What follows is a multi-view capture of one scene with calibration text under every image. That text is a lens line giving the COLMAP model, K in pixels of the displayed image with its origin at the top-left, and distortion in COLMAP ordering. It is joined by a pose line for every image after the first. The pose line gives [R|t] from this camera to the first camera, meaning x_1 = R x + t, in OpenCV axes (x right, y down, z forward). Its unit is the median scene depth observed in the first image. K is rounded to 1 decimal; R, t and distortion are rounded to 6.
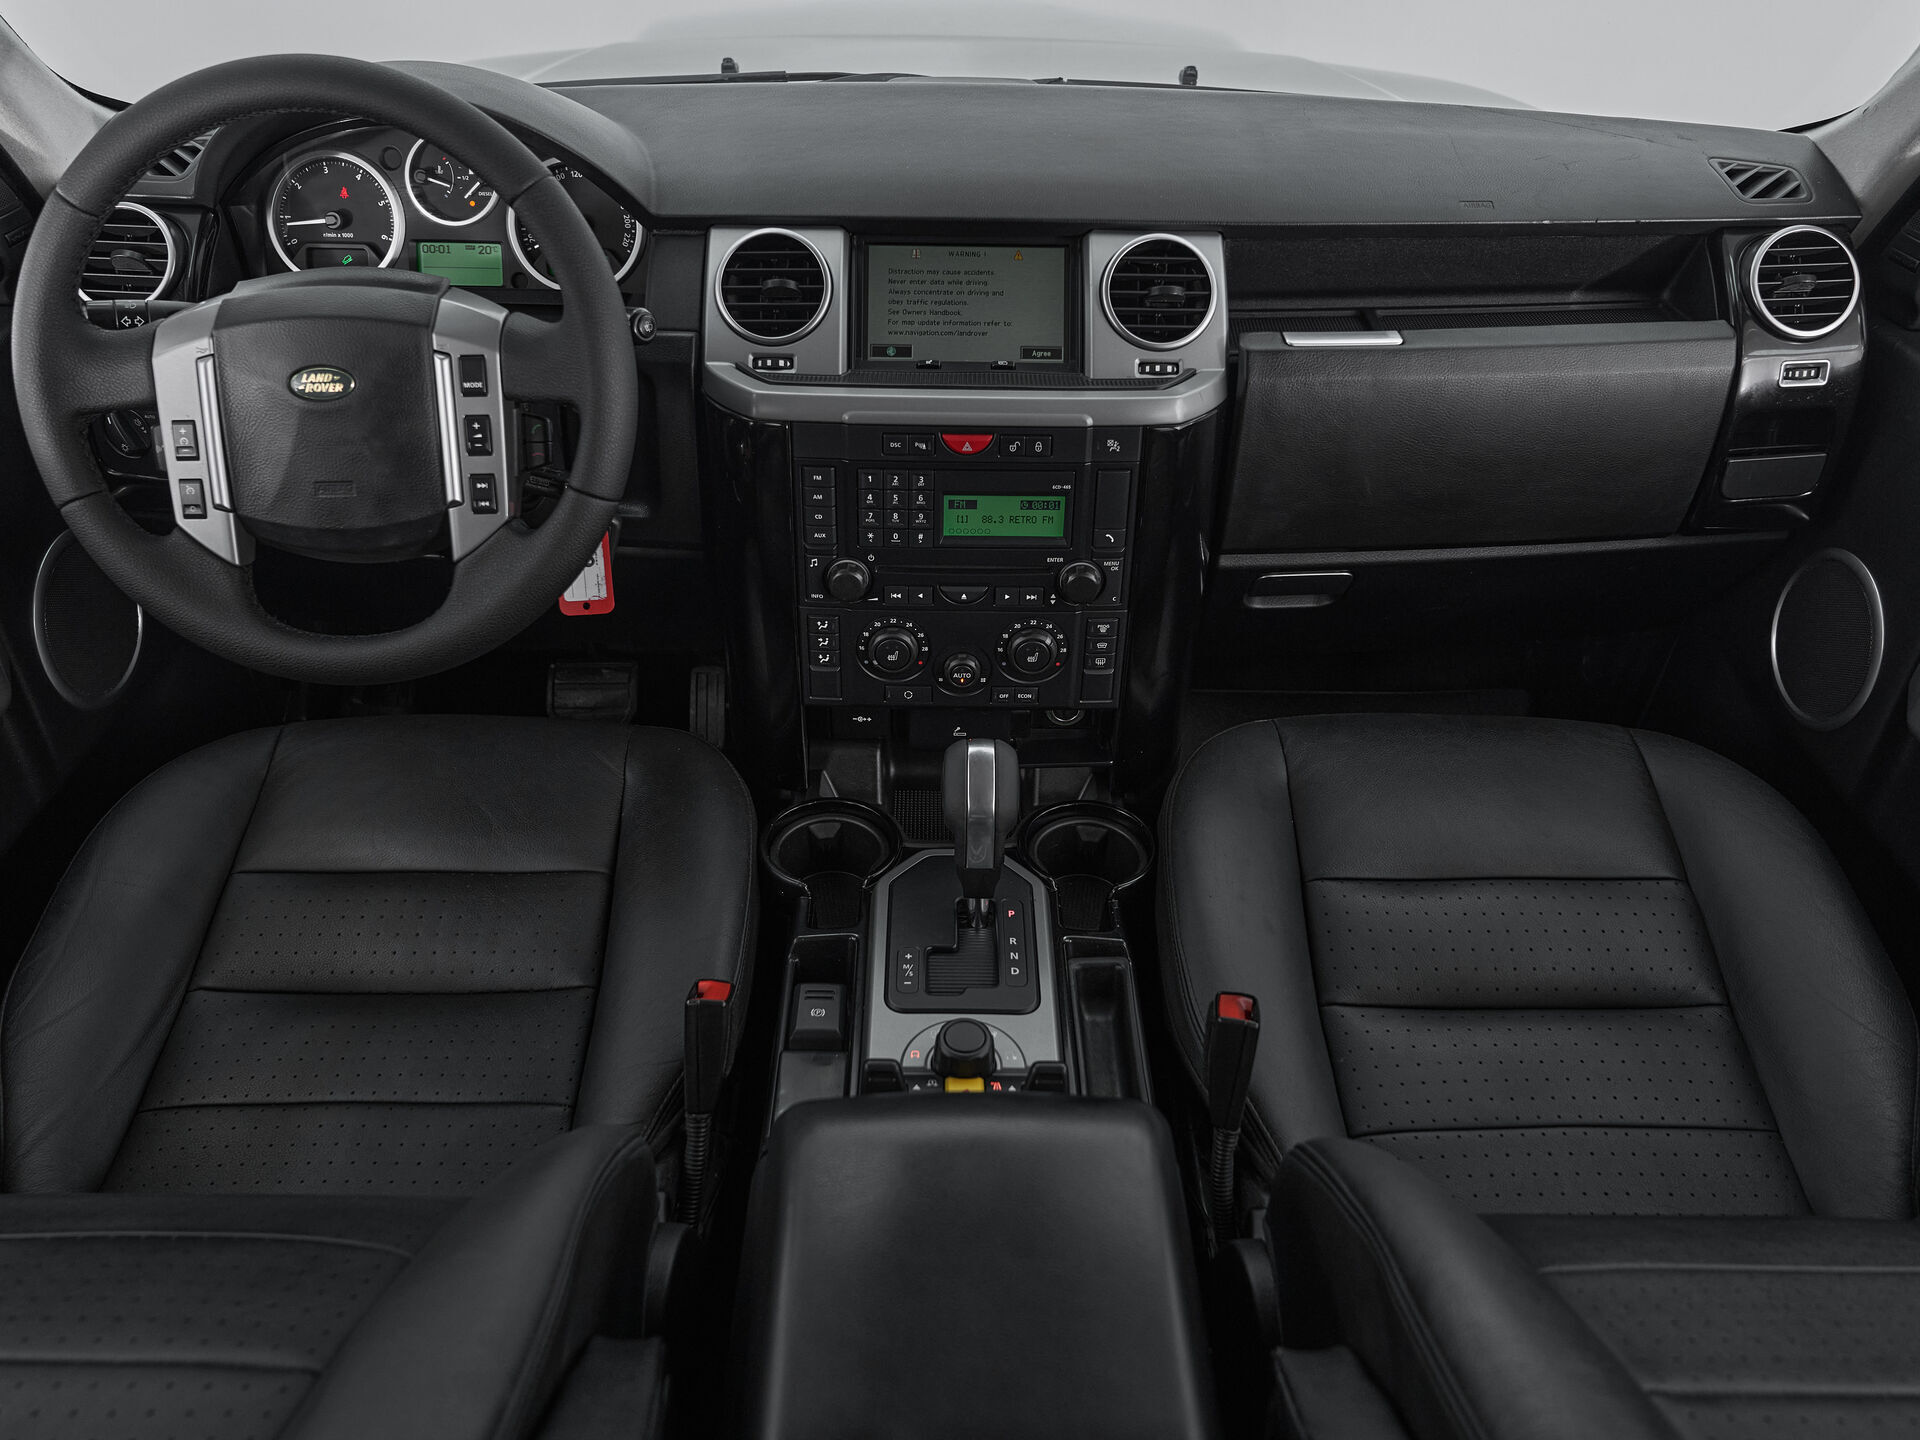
lens RADIAL K [[1445.2, 0, 943.9], [0, 1445.2, 721.8], [0, 0, 1]] dist [0.005100, -0.004762]
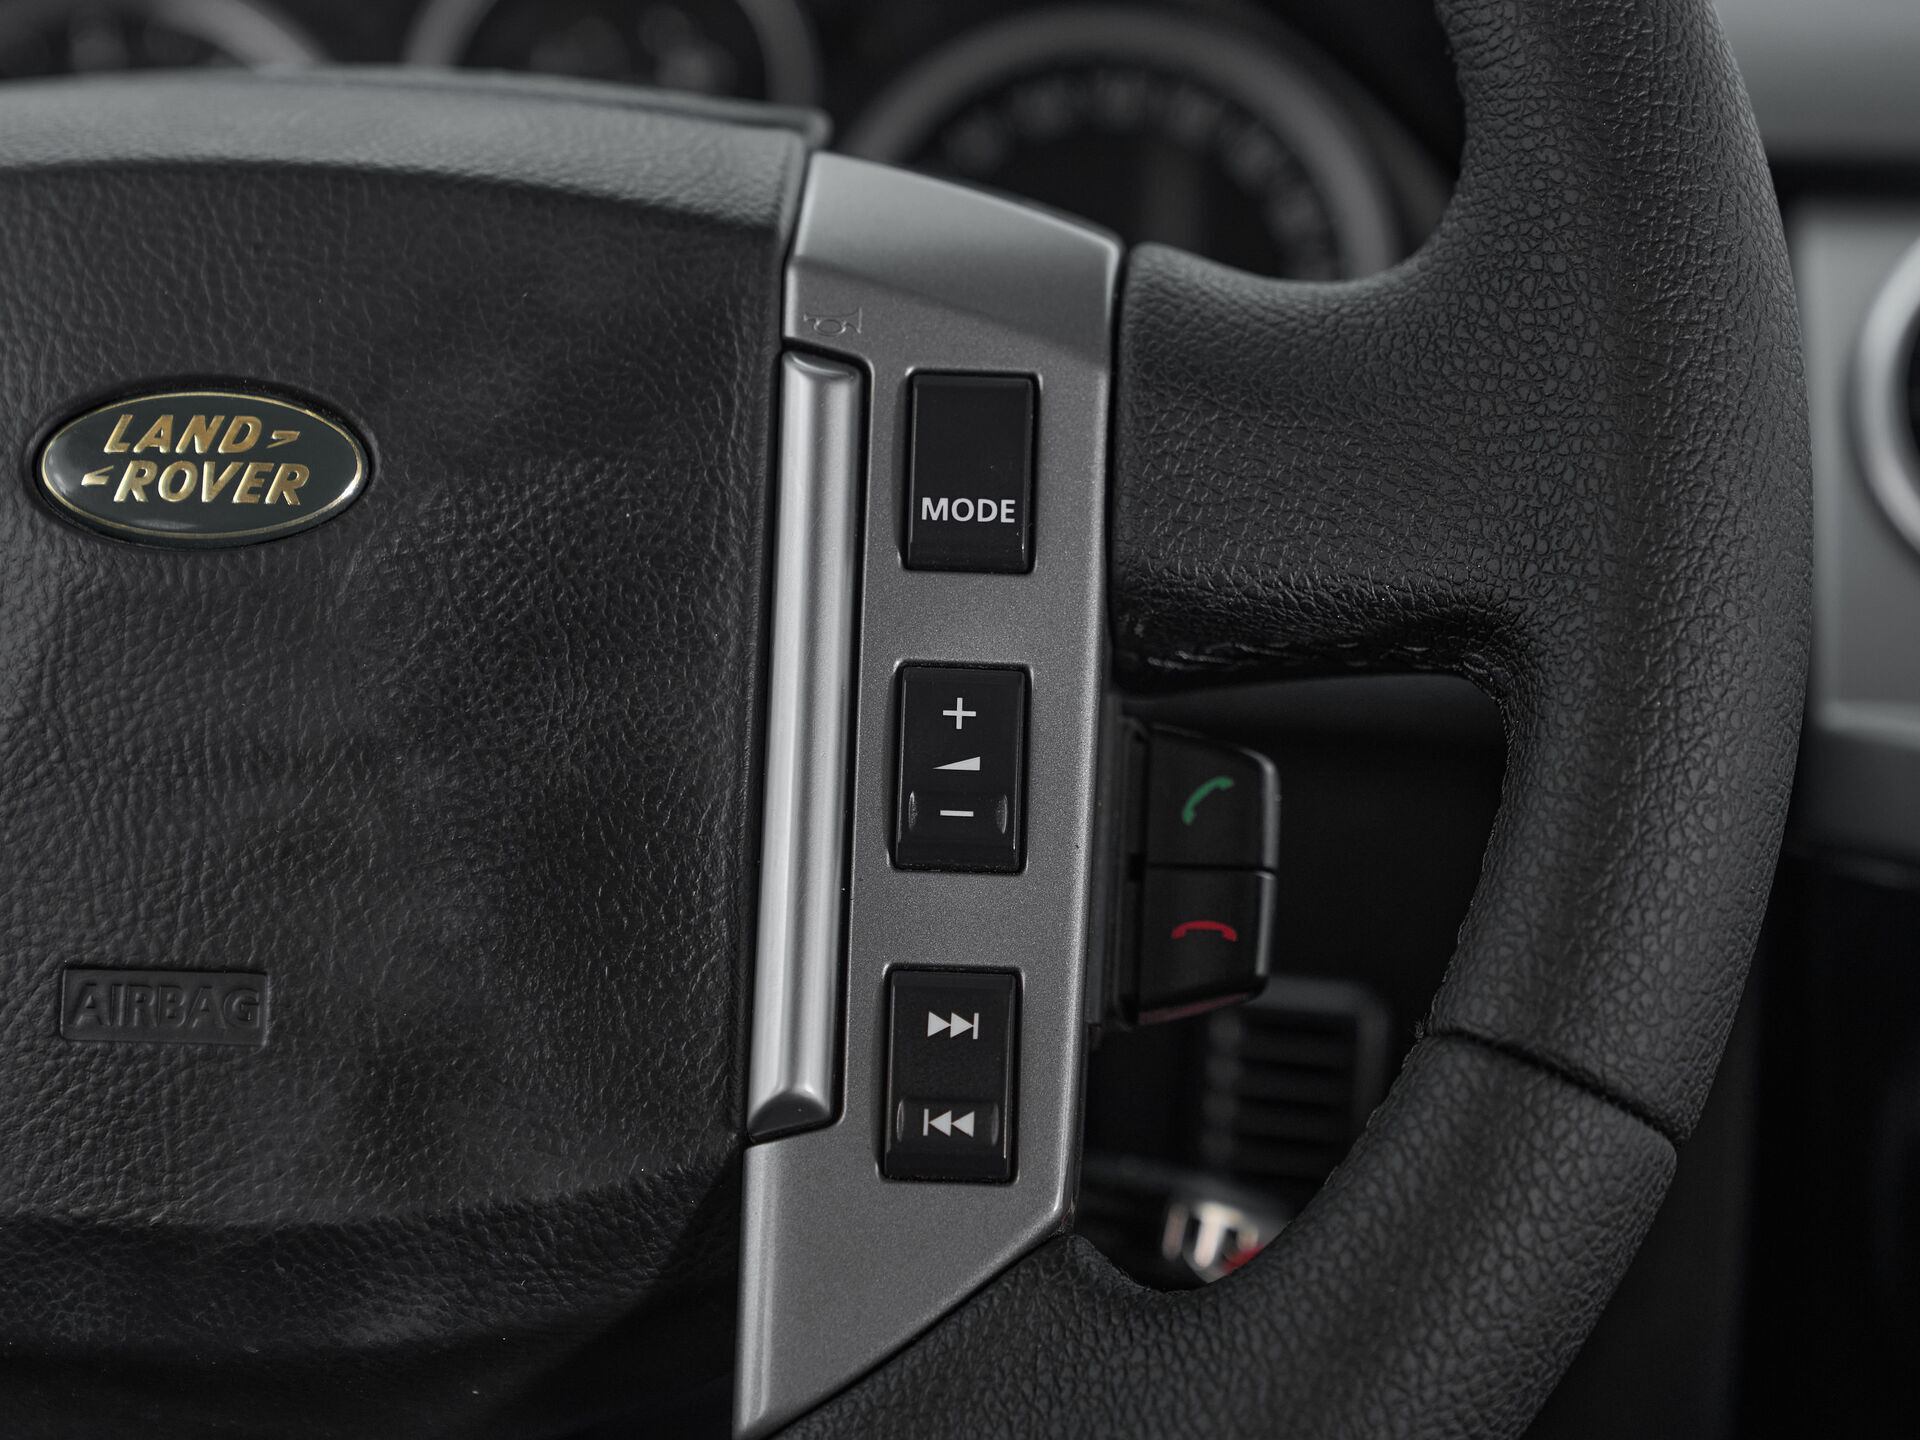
lens RADIAL K [[4394.3, 0, 960.0], [0, 4394.3, 720.0], [0, 0, 1]] dist [-0.008038, 0.021774]
pose [[0.996771, 0.034088, -0.072707, -0.243131], [-0.062647, 0.896530, -0.438530, 0.039652], [0.050235, 0.441669, 0.895771, 0.422346]]
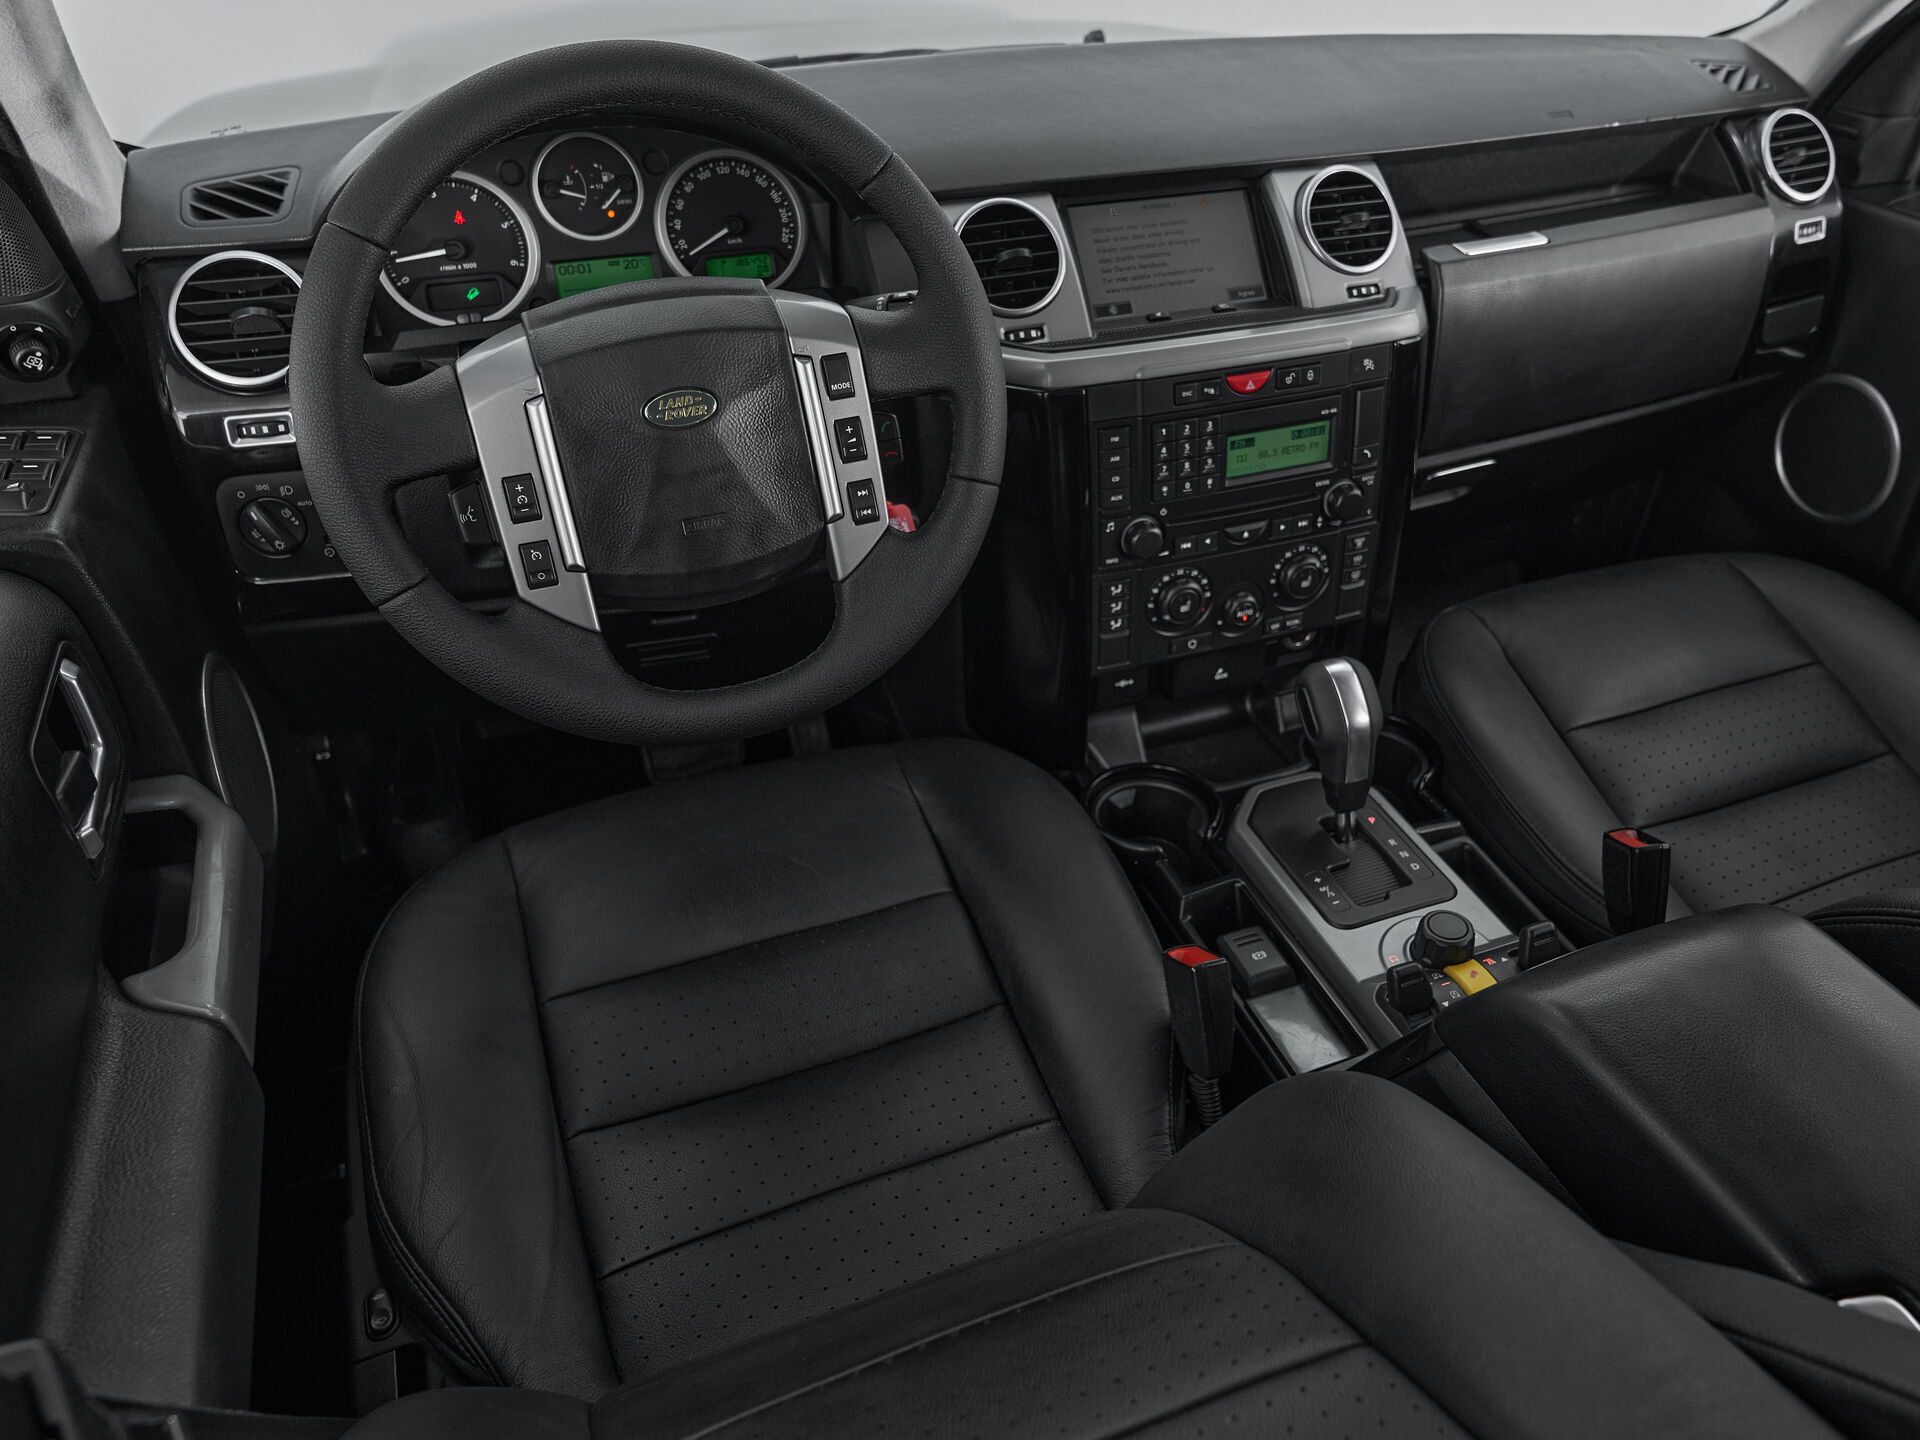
lens RADIAL K [[1464.6, 0, 1093.1], [0, 1464.6, 720.8], [0, 0, 1]] dist [0.003479, -0.001837]
pose [[0.920211, -0.220084, 0.323690, -0.452518], [0.221108, 0.974653, 0.034105, -0.017380], [-0.322991, 0.040186, 0.945548, 0.059241]]
